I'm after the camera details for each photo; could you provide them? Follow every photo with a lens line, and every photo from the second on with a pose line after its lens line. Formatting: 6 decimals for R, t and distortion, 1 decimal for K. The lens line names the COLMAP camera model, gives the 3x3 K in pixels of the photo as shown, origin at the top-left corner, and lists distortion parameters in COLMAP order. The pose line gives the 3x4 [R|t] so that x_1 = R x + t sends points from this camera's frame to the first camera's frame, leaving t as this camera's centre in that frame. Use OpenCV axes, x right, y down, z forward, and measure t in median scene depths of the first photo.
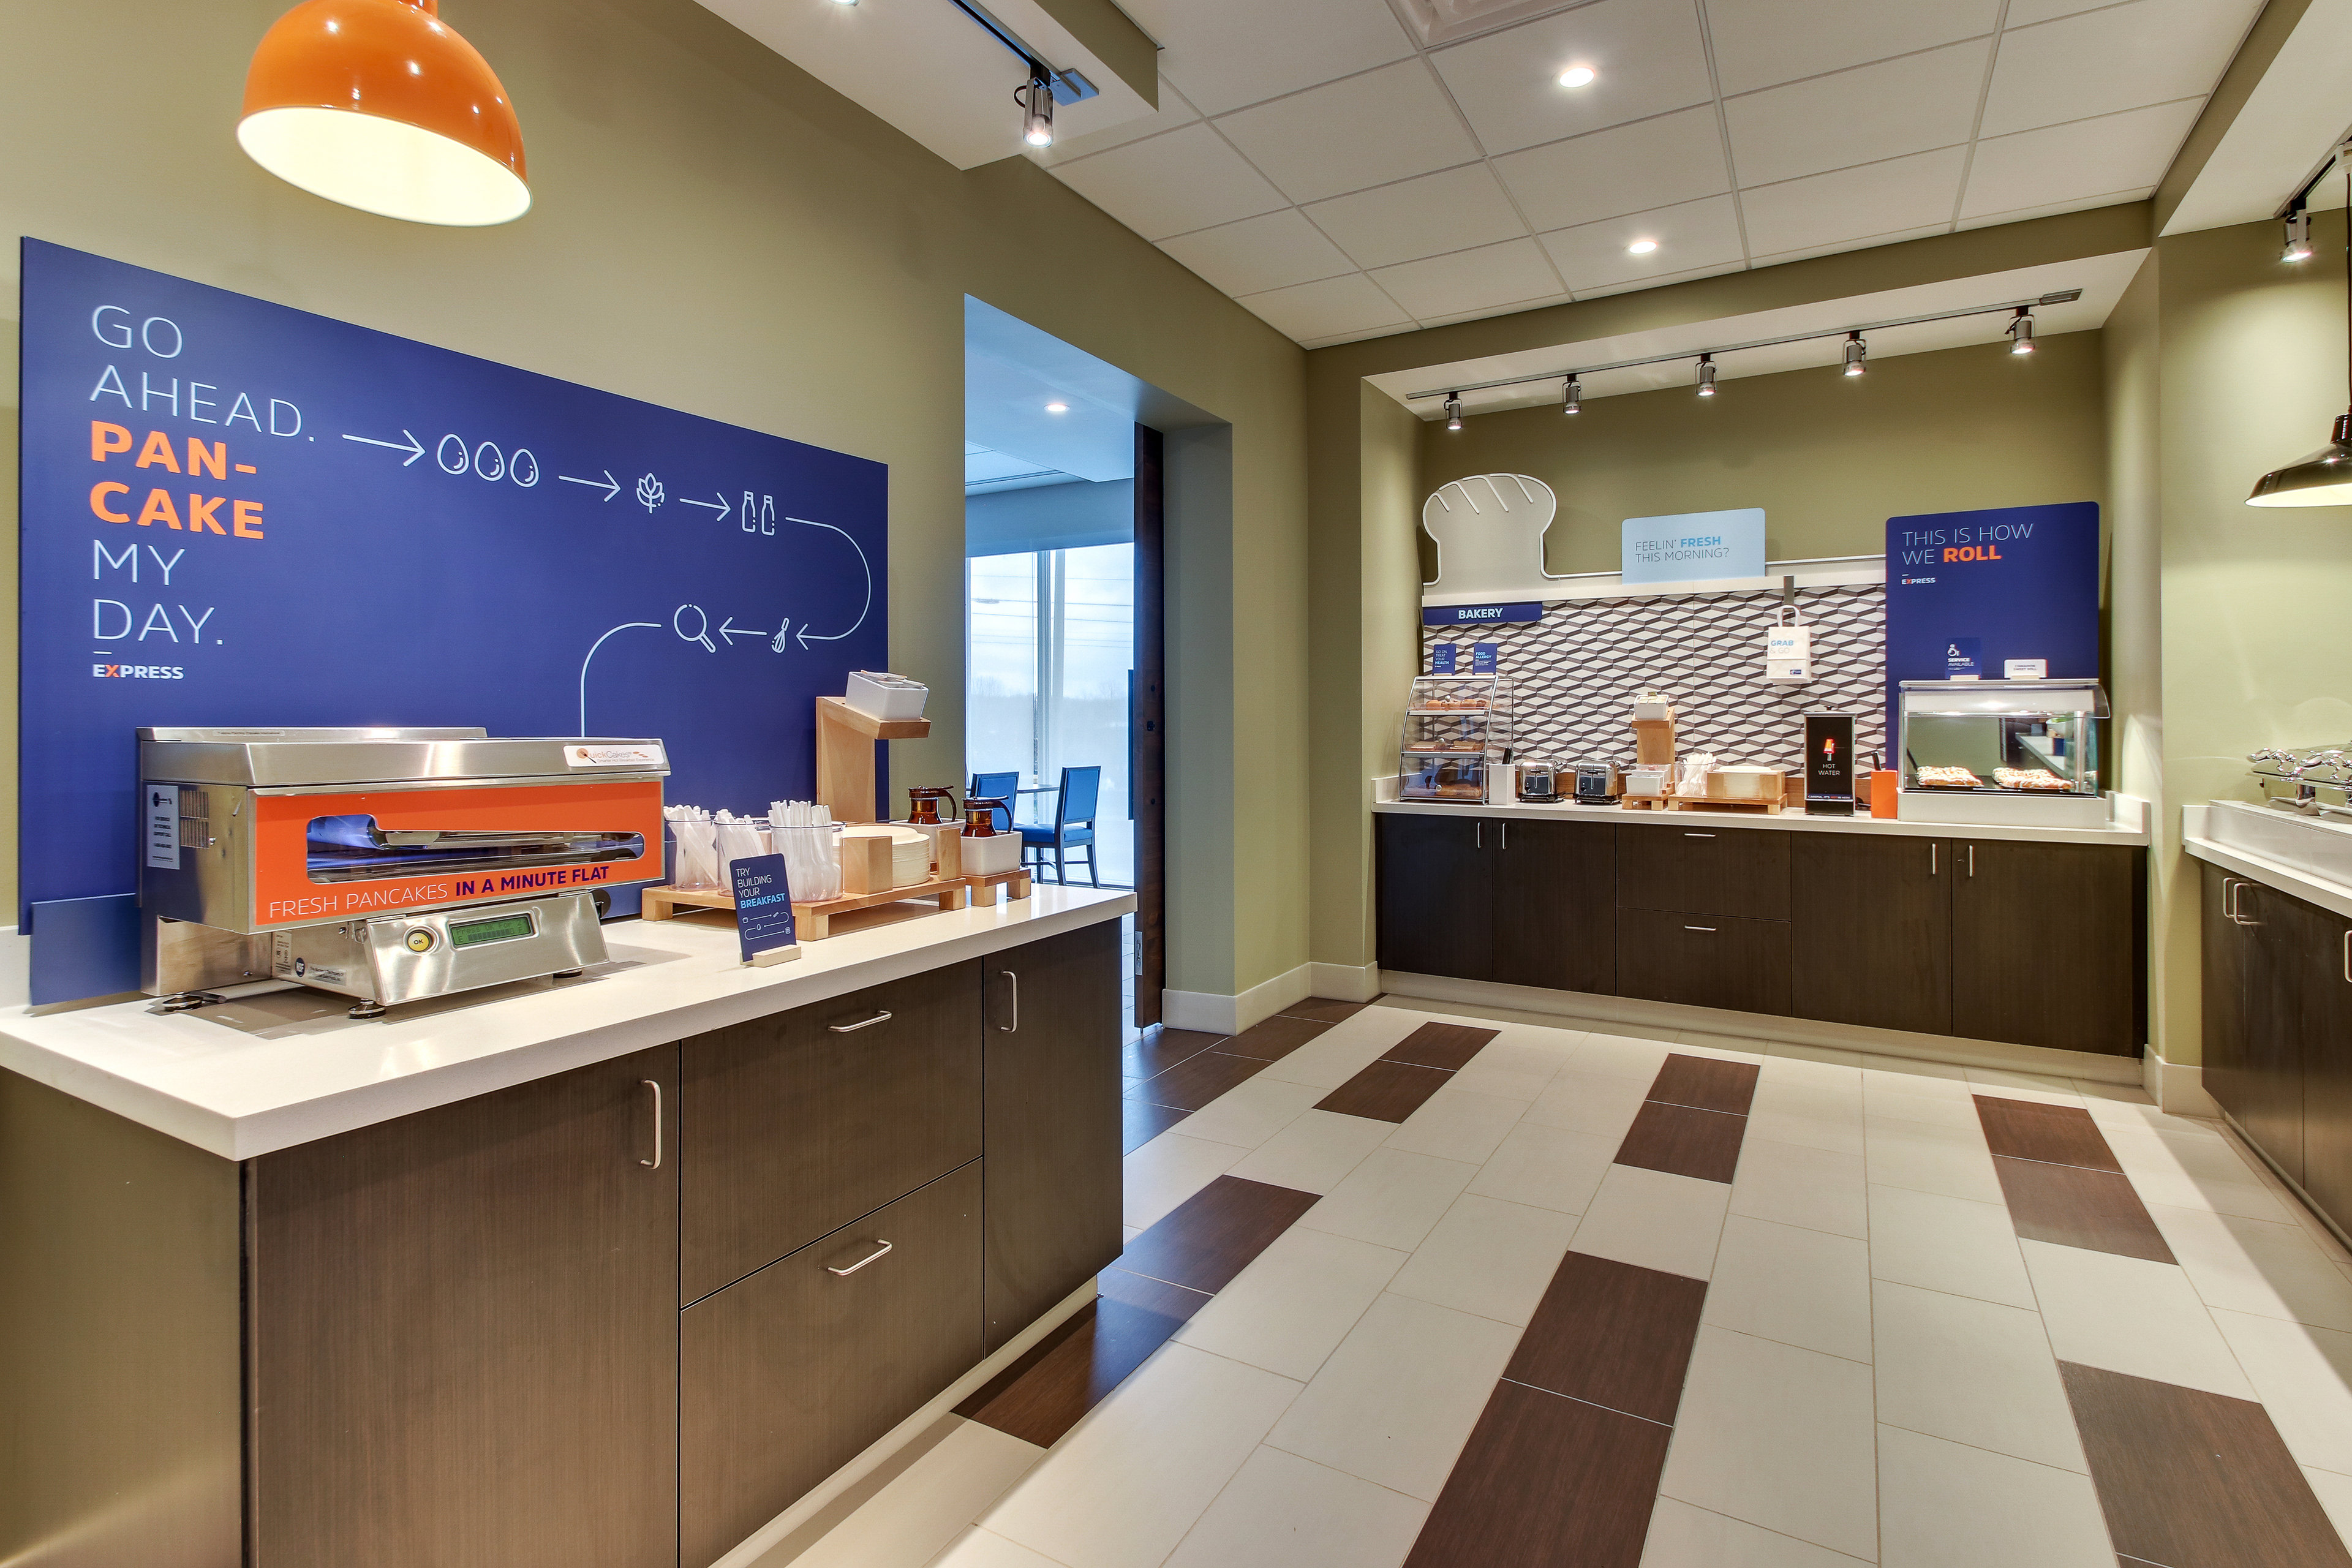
lens RADIAL K [[1107.1, 0, 1182.6], [0, 1107.1, 719.0], [0, 0, 1]] dist [0.002995, -0.000519]
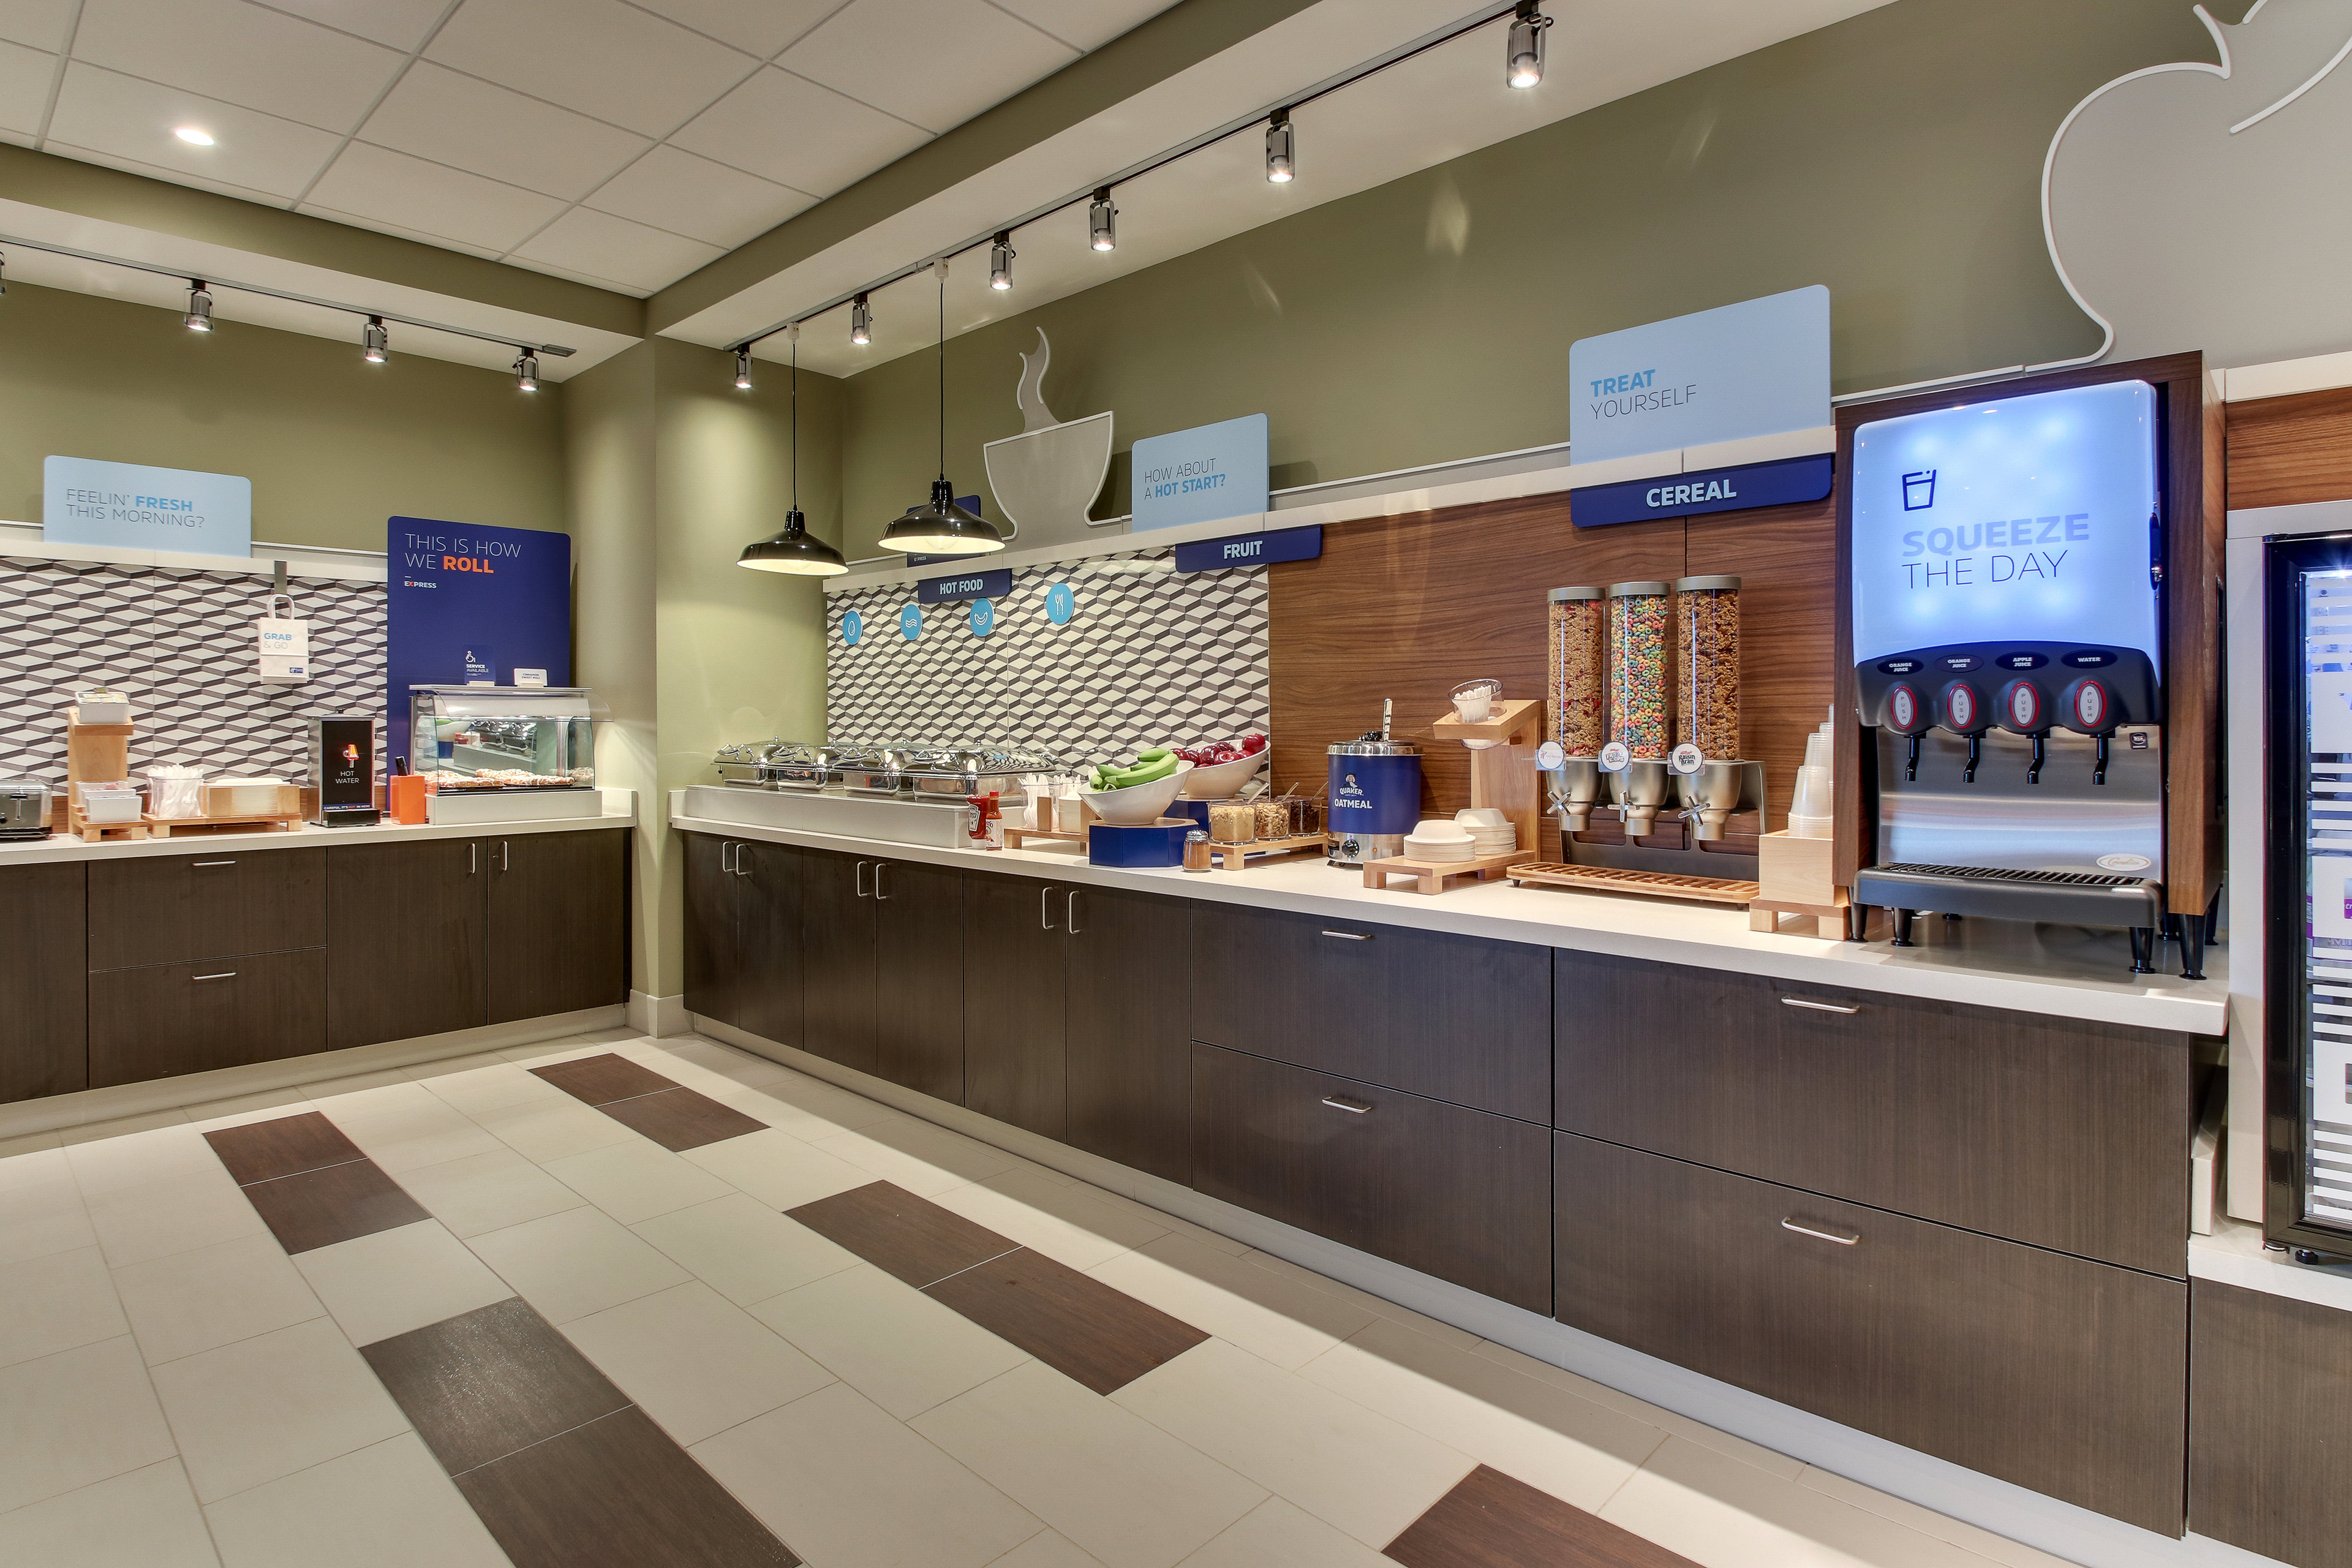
lens RADIAL K [[1203.8, 0, 1118.0], [0, 1203.8, 728.5], [0, 0, 1]] dist [-0.024645, -0.001000]
pose [[0.251568, -0.003704, 0.967832, -0.218598], [0.000442, 0.999993, 0.003712, 0.001377], [-0.967839, -0.000506, 0.251568, 0.122819]]
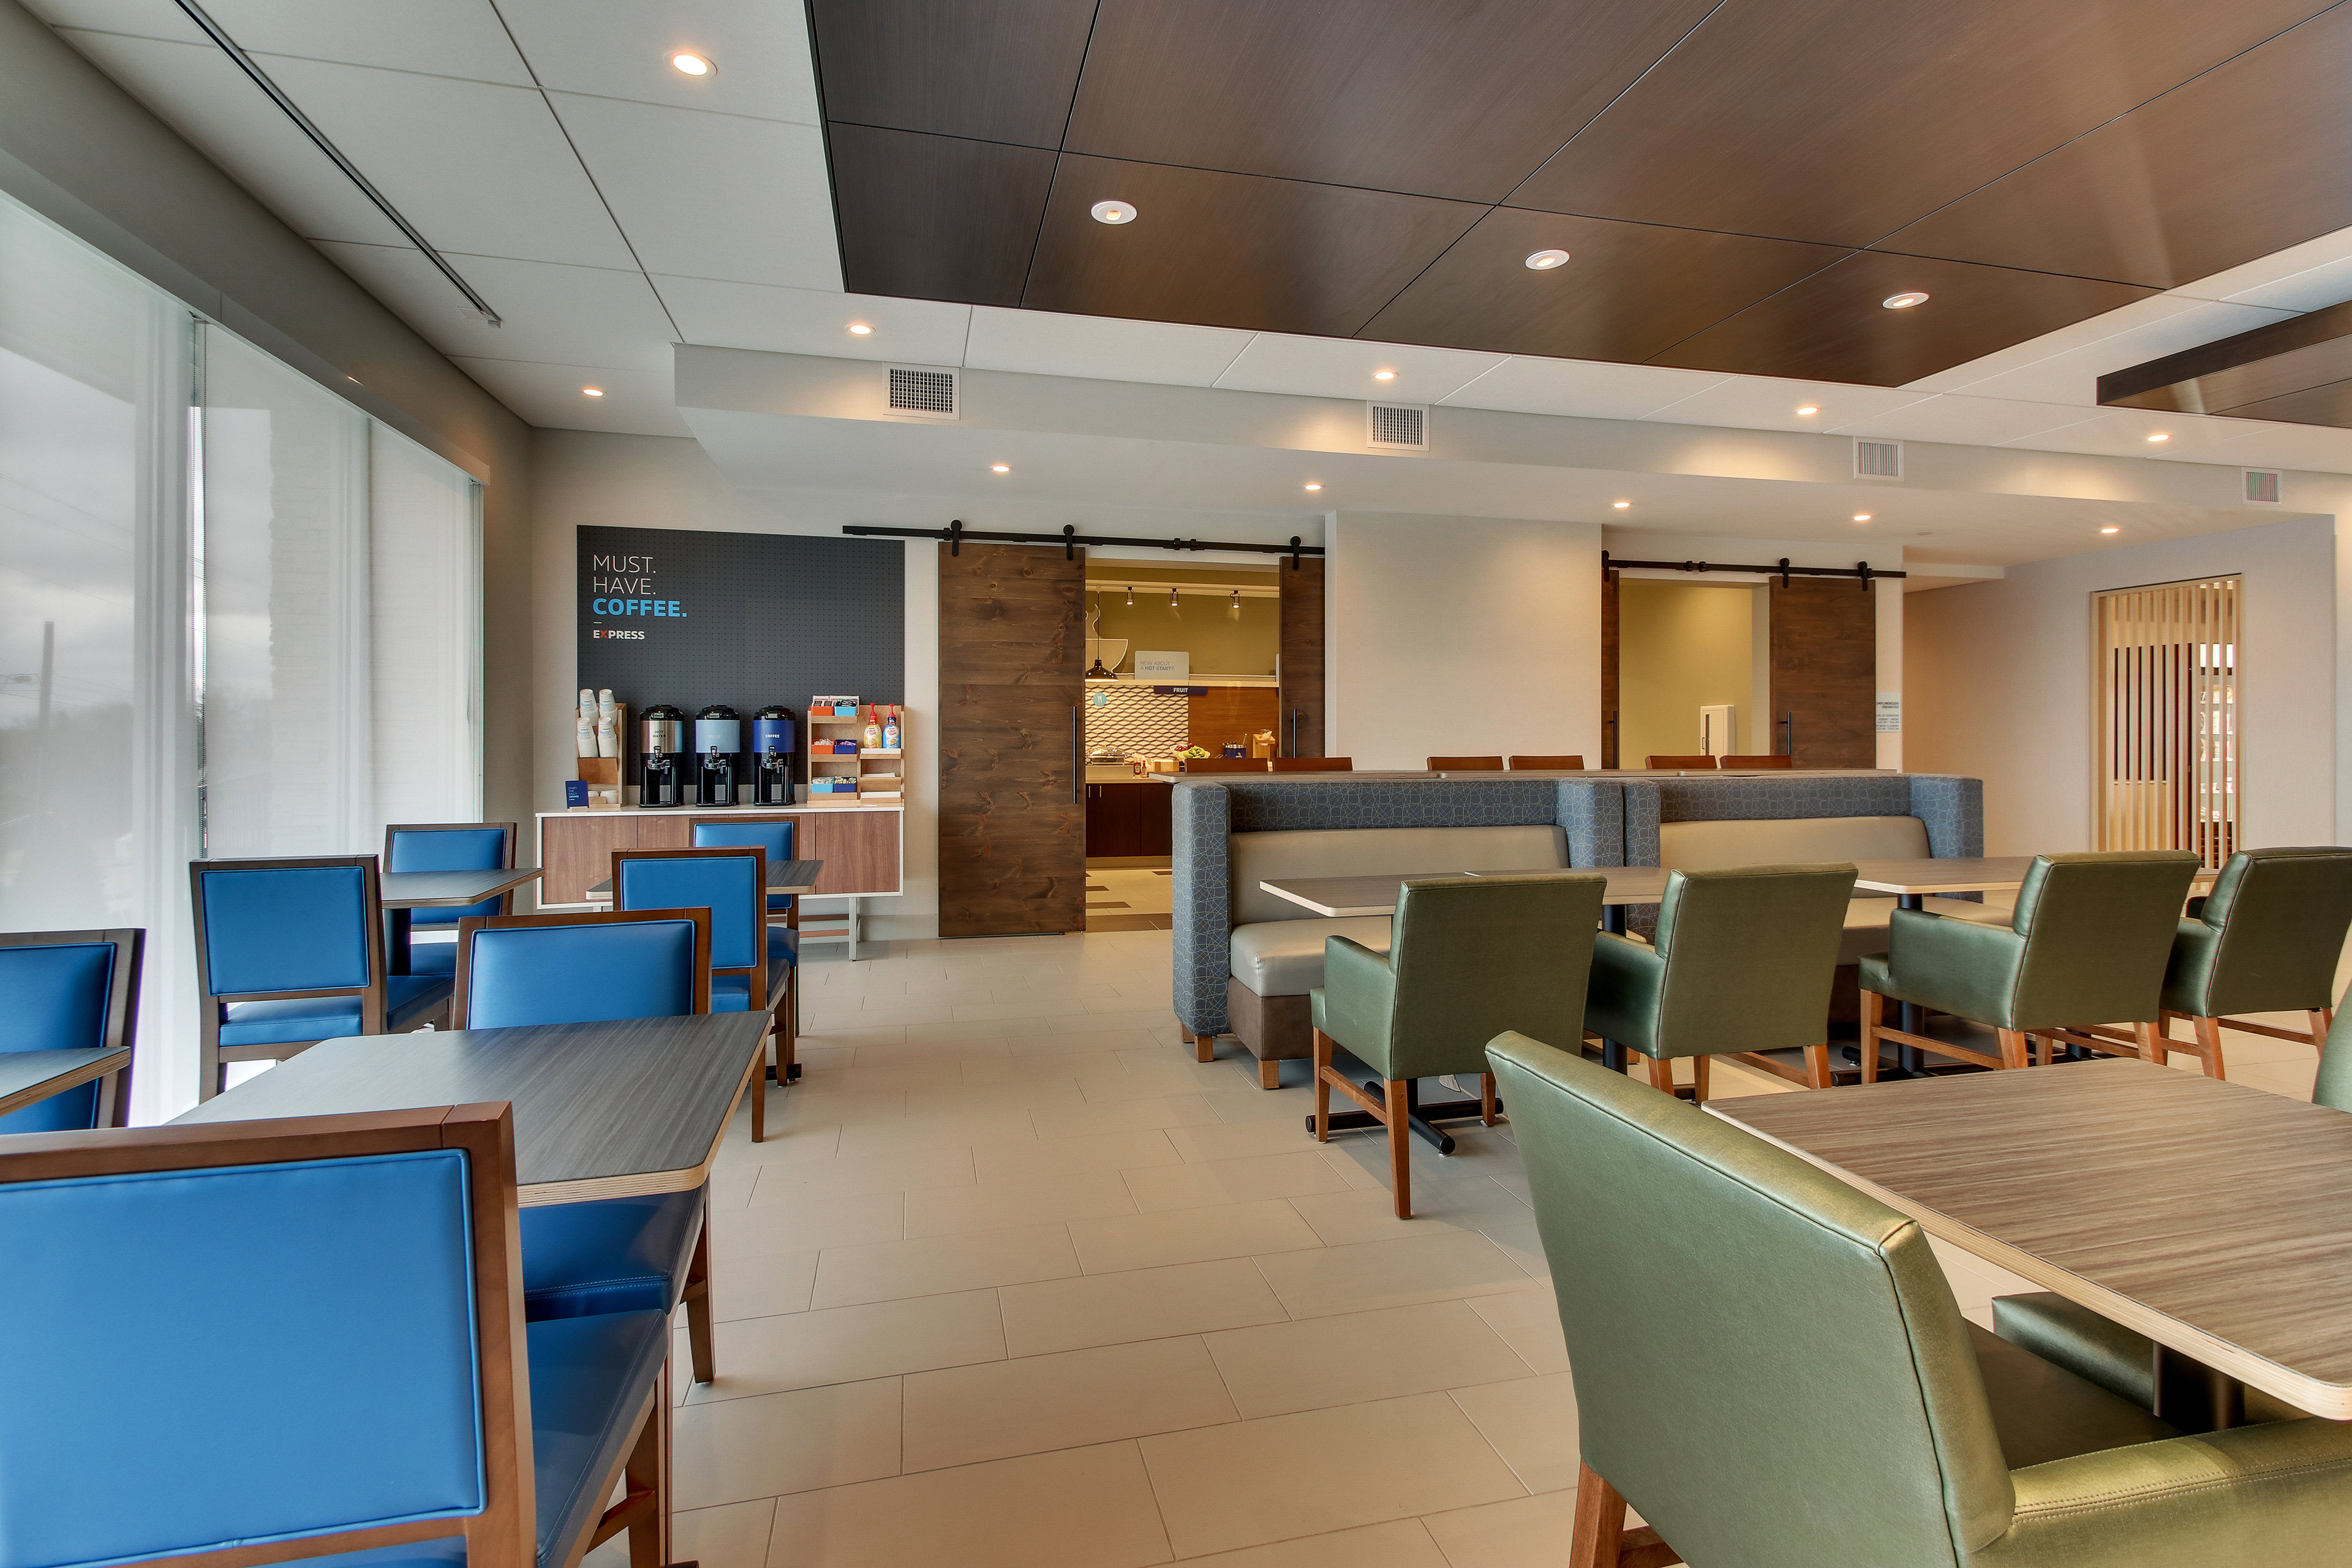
lens RADIAL K [[1107.1, 0, 1182.6], [0, 1107.1, 719.0], [0, 0, 1]] dist [0.002995, -0.000519]
pose [[-0.702072, 0.013003, 0.711987, -1.294615], [-0.000119, 0.999831, -0.018378, -0.000101], [-0.712106, -0.012987, -0.701952, 2.124517]]
